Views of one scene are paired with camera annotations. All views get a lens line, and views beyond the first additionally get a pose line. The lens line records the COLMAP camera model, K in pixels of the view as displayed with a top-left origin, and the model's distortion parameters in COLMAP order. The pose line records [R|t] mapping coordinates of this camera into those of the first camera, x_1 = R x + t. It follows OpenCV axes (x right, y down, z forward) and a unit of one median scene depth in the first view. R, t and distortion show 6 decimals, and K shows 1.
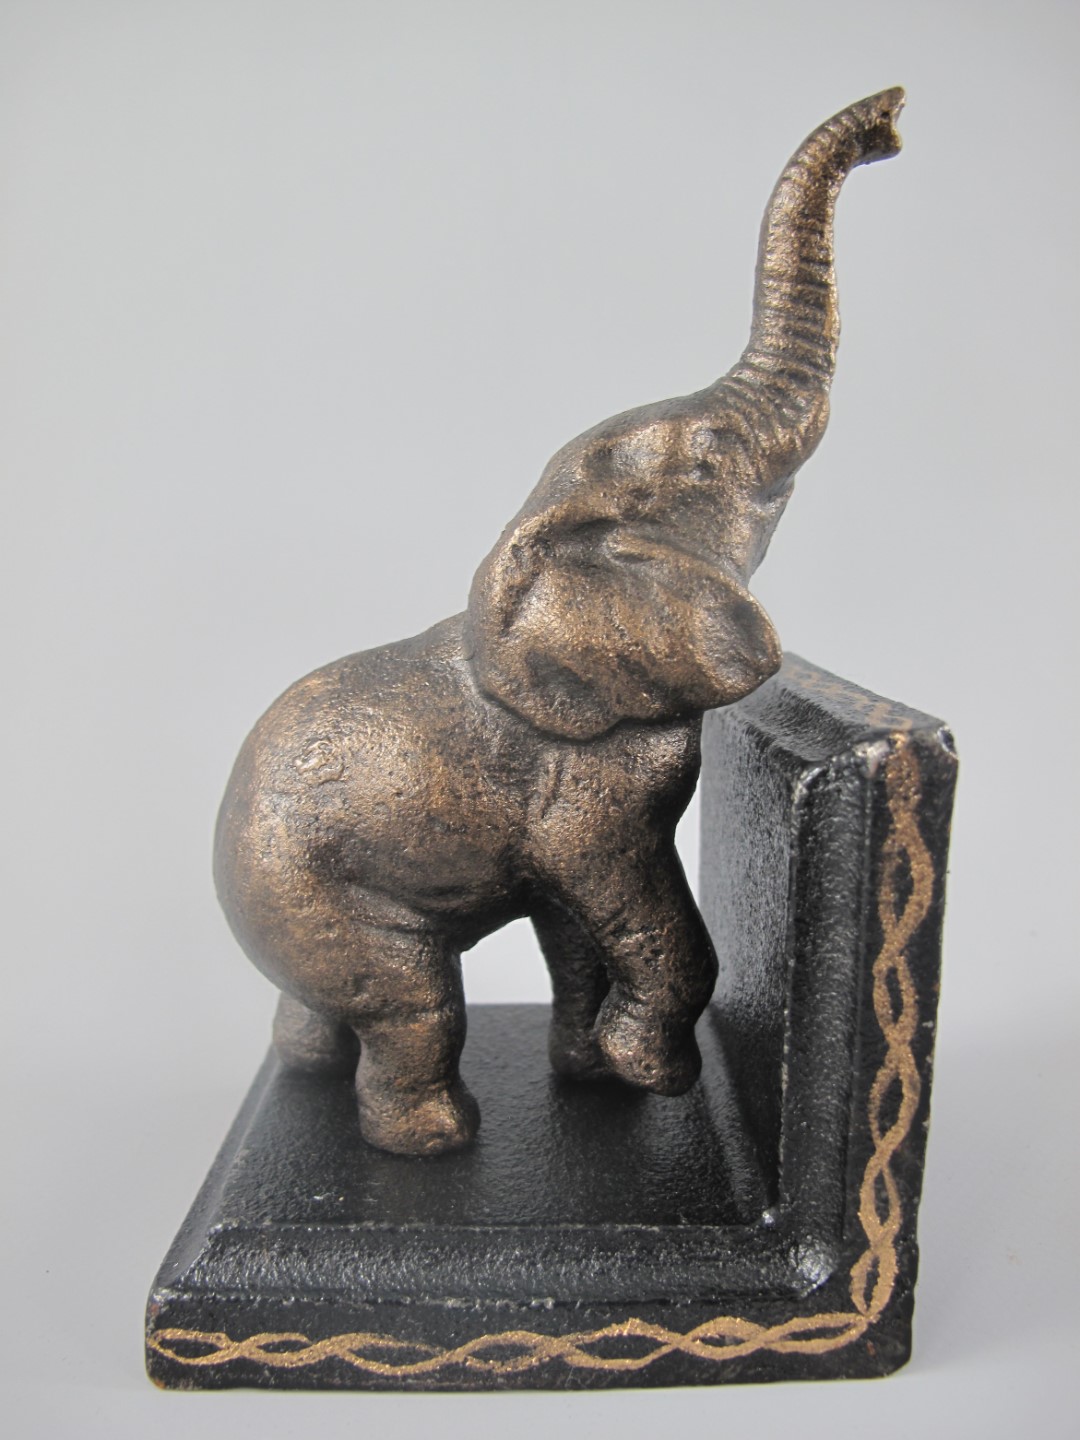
lens RADIAL K [[1264.9, 0, 540.0], [0, 1264.9, 720.0], [0, 0, 1]] dist [-0.166304, 0.099941]
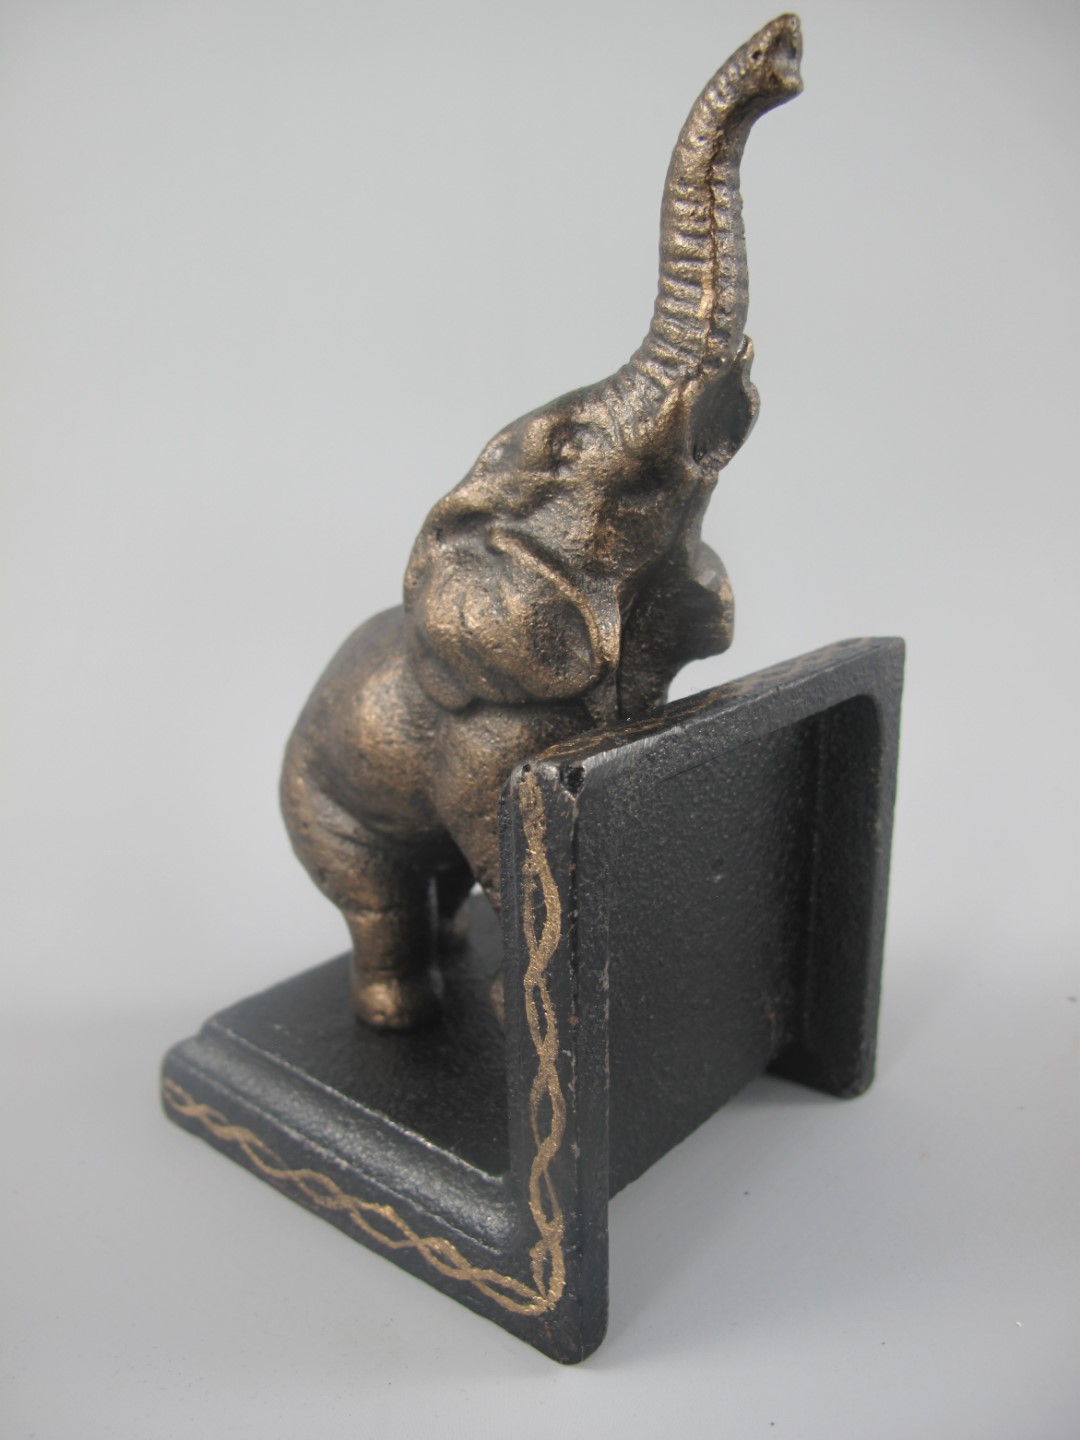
lens RADIAL K [[1264.9, 0, 540.0], [0, 1264.9, 720.0], [0, 0, 1]] dist [-0.166304, 0.099941]
pose [[0.736622, 0.160889, -0.656888, 0.886715], [-0.079654, 0.985170, 0.151972, -0.163513], [0.671597, -0.059622, 0.738514, 0.246577]]
